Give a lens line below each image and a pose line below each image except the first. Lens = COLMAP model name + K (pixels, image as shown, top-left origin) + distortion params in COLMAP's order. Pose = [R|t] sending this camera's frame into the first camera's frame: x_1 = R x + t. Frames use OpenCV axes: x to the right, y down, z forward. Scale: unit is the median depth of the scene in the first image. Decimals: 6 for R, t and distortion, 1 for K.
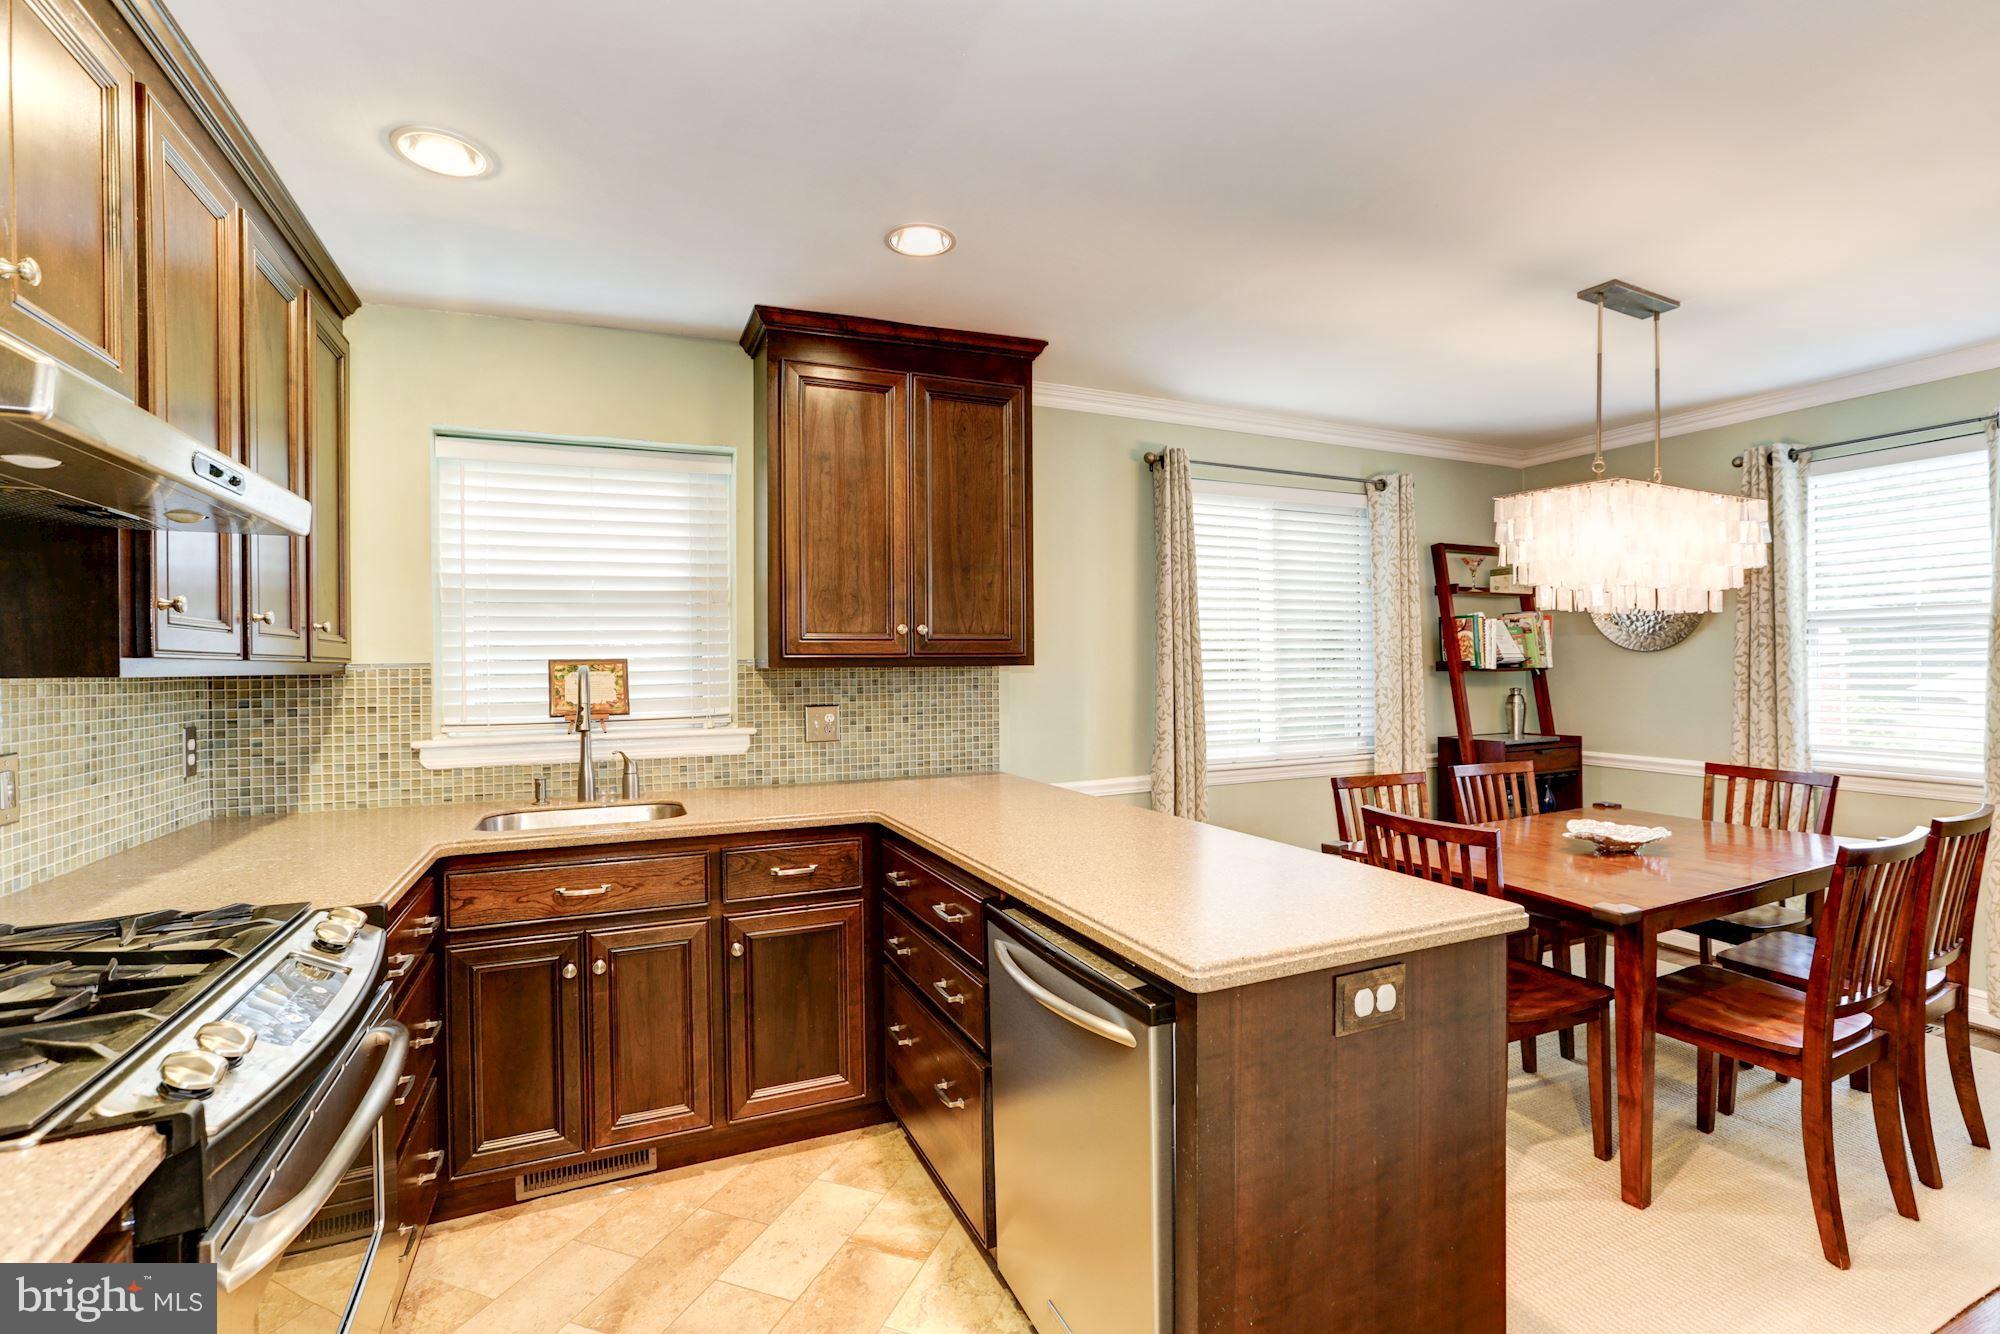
lens RADIAL K [[923.0, 0, 1018.0], [0, 923.0, 672.8], [0, 0, 1]] dist [-0.009393, 0.011111]
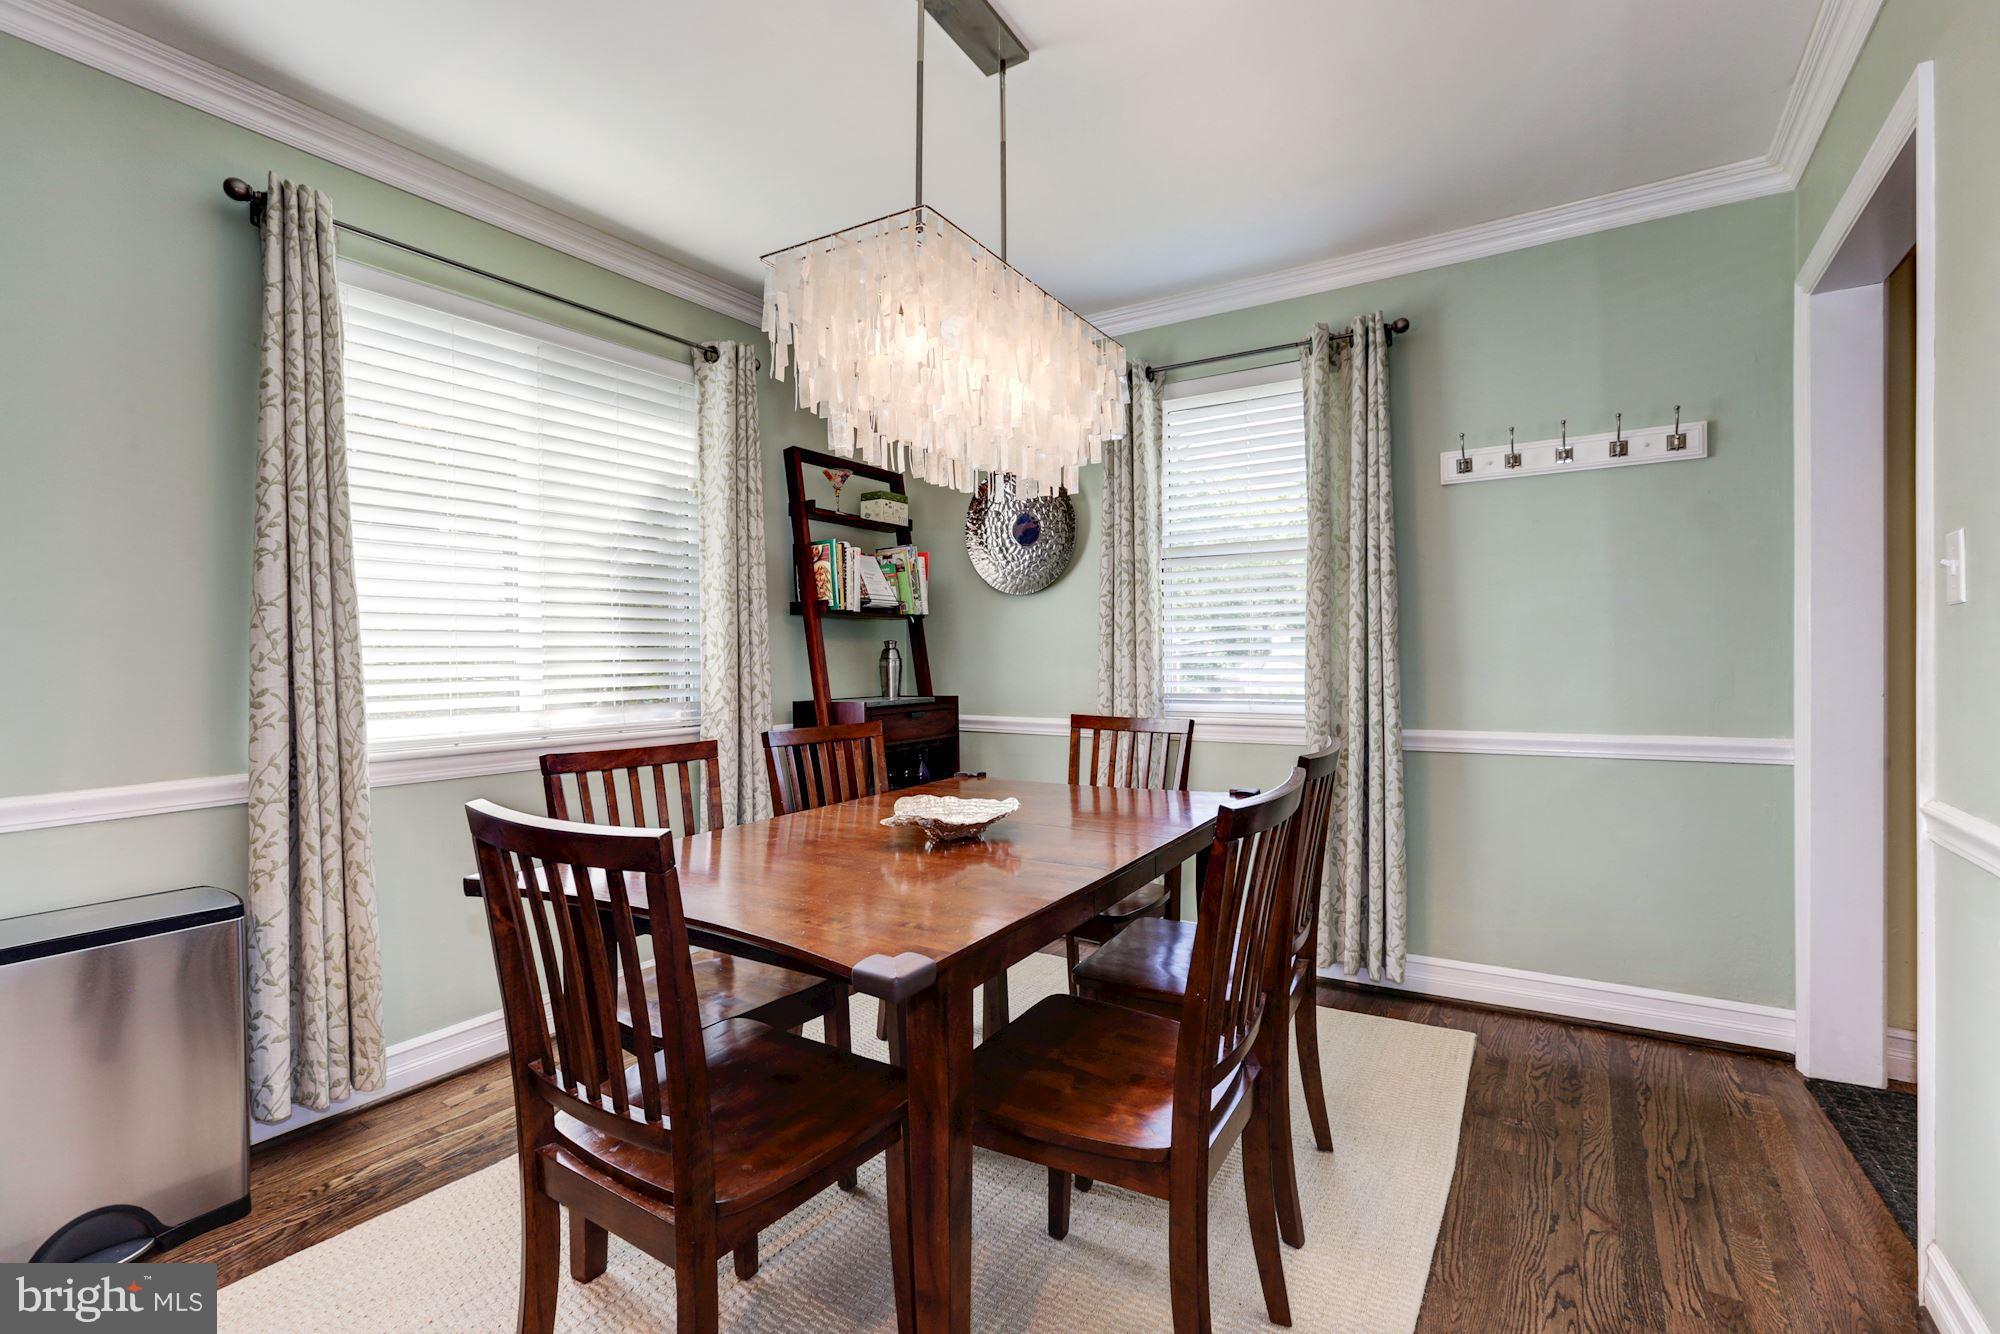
lens RADIAL K [[923.0, 0, 1021.9], [0, 923.0, 667.4], [0, 0, 1]] dist [-0.009393, 0.011111]
pose [[0.845076, -0.002834, 0.534638, 0.244903], [0.004353, 0.999989, -0.001580, 0.051645], [-0.534628, 0.003663, 0.845079, 0.297423]]
